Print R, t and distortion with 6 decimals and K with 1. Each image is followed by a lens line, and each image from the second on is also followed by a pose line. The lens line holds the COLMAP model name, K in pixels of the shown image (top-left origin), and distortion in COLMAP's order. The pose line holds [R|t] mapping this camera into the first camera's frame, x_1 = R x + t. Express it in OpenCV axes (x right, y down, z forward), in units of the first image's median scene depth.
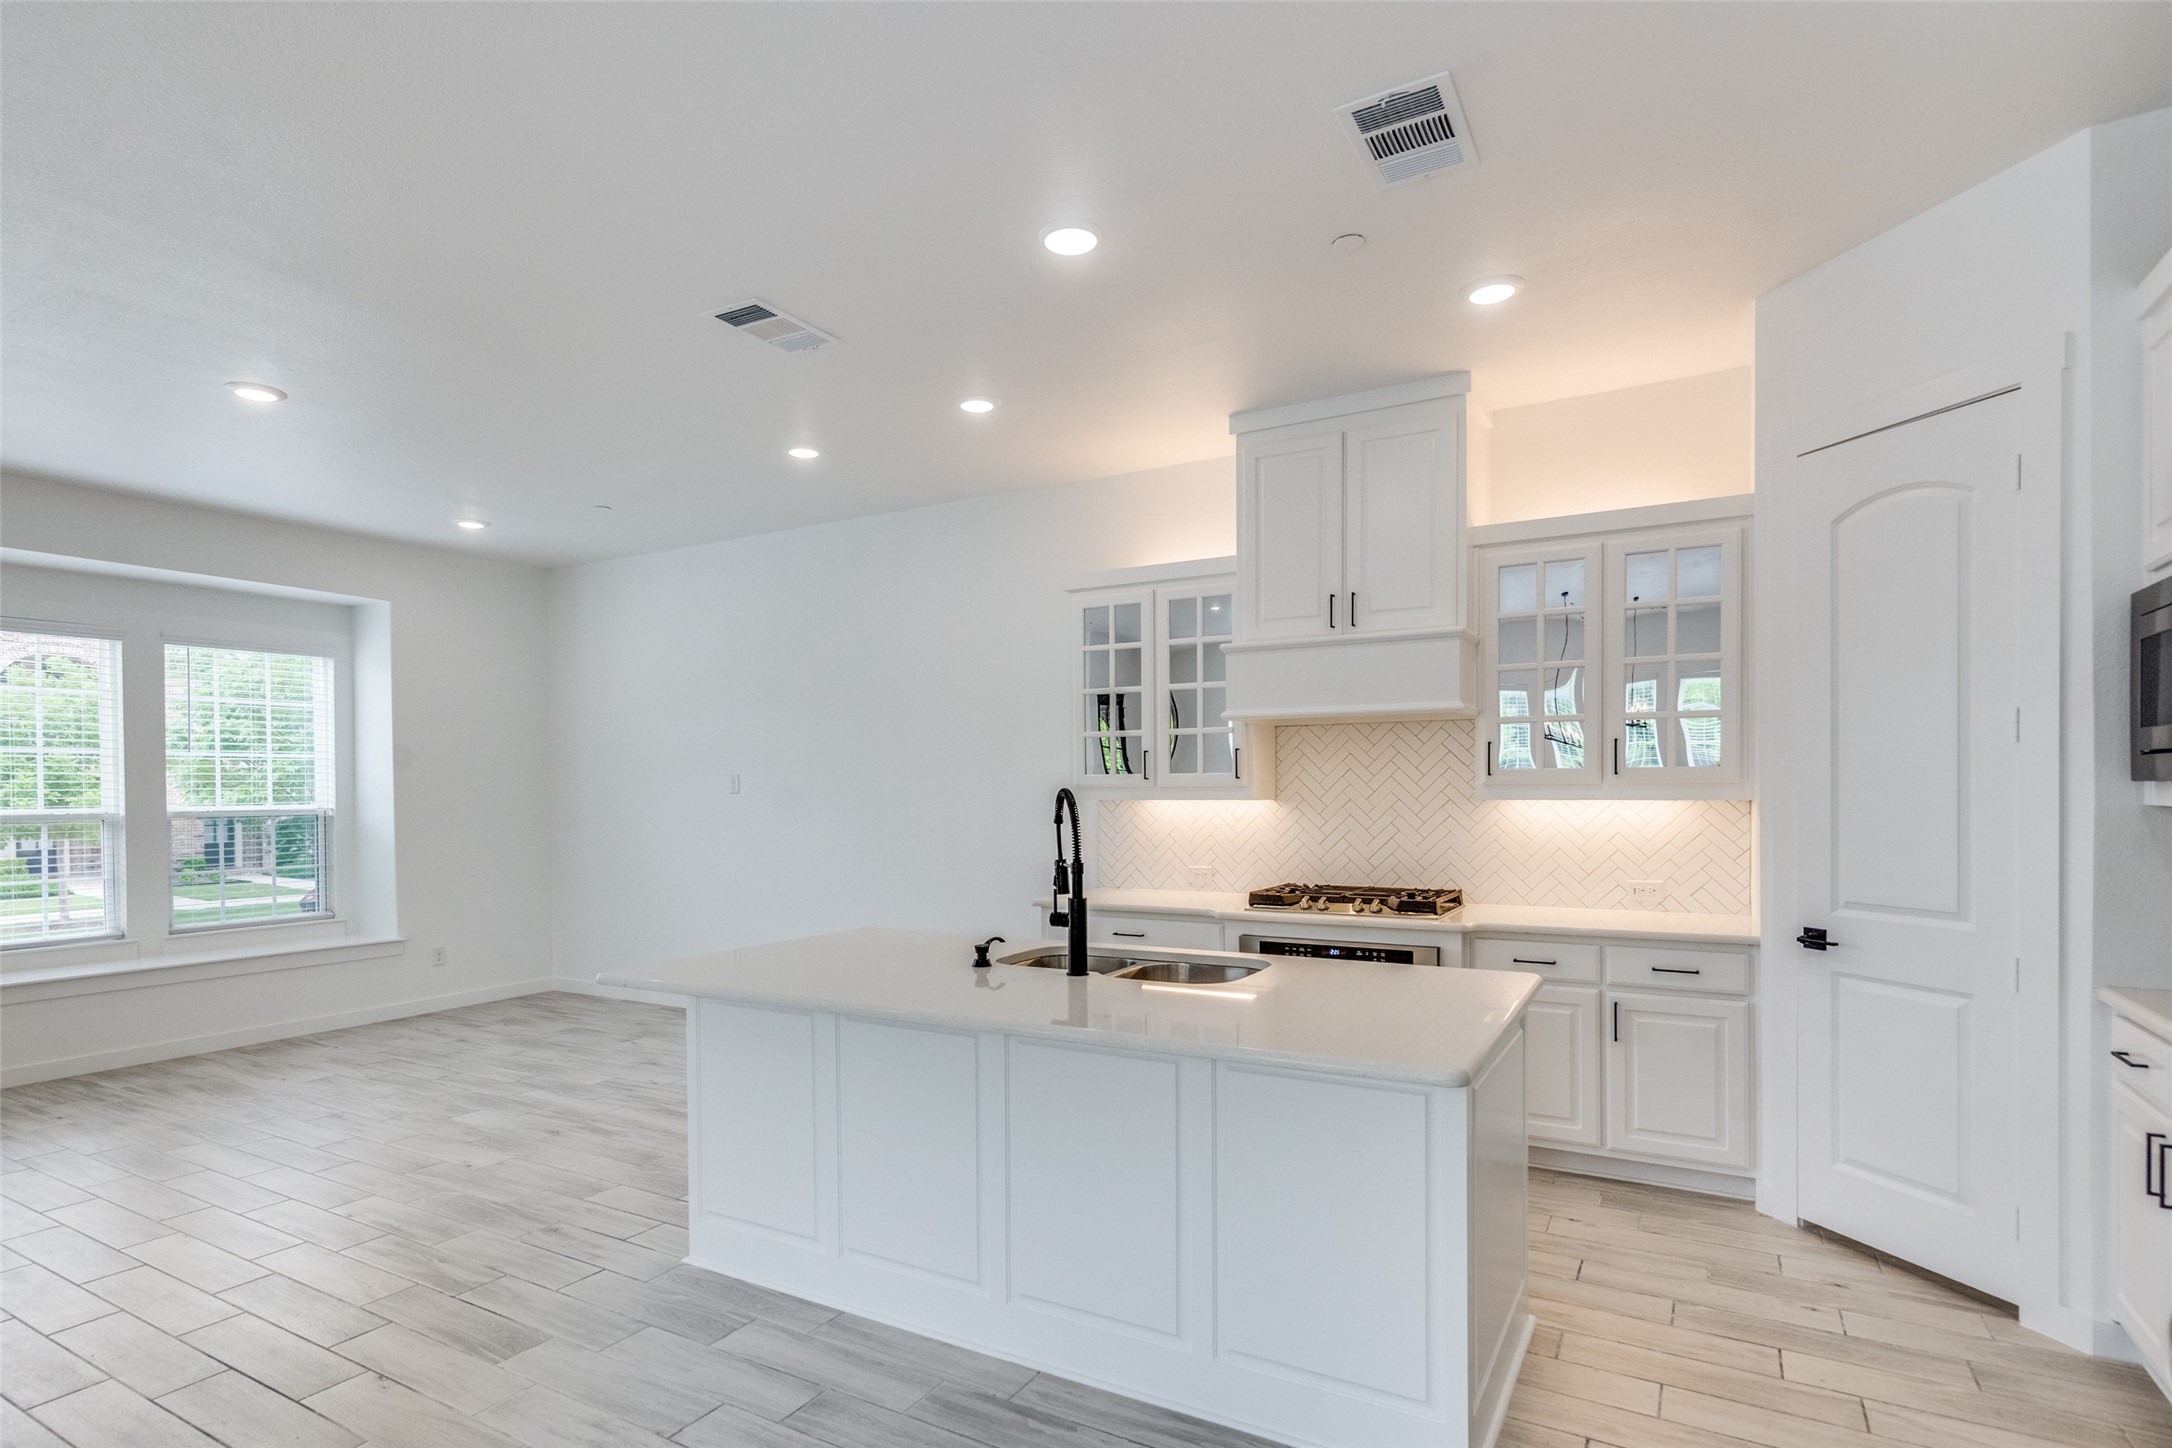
lens RADIAL K [[1061.3, 0, 1108.0], [0, 1061.3, 785.5], [0, 0, 1]] dist [-0.002130, 0.003624]
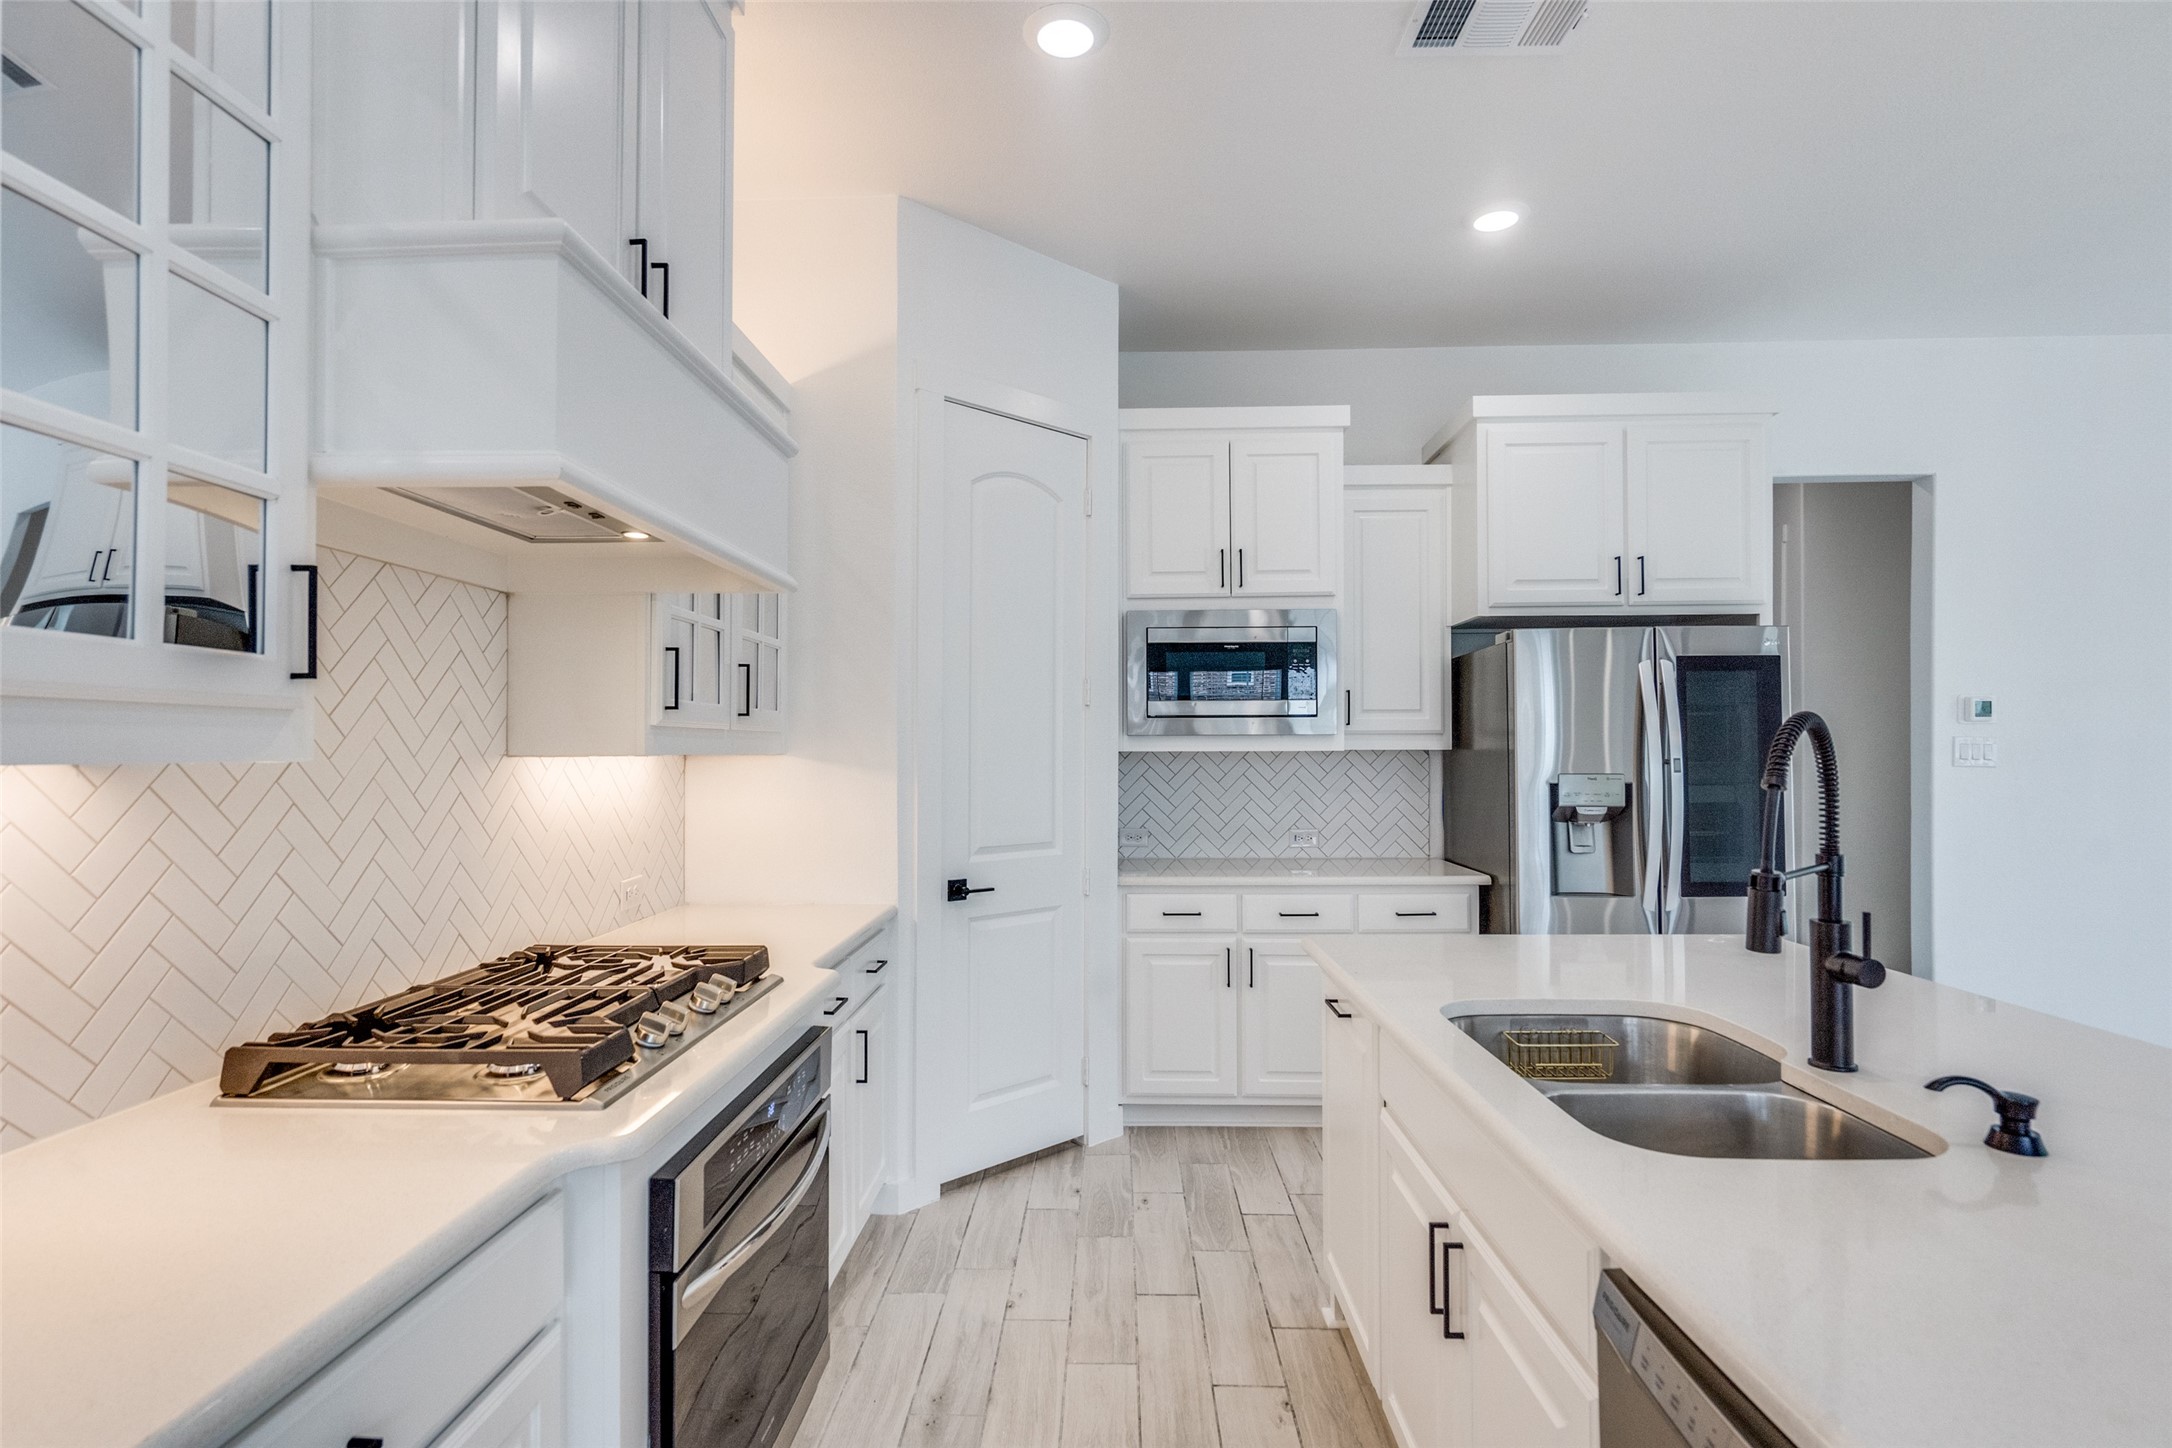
lens RADIAL K [[1061.3, 0, 1086.9], [0, 1061.3, 737.6], [0, 0, 1]] dist [-0.002130, 0.003624]
pose [[-0.450875, 0.011918, 0.892508, -0.200678], [-0.001172, 0.999902, -0.013945, 0.010953], [-0.892587, -0.007333, -0.450816, 0.973116]]
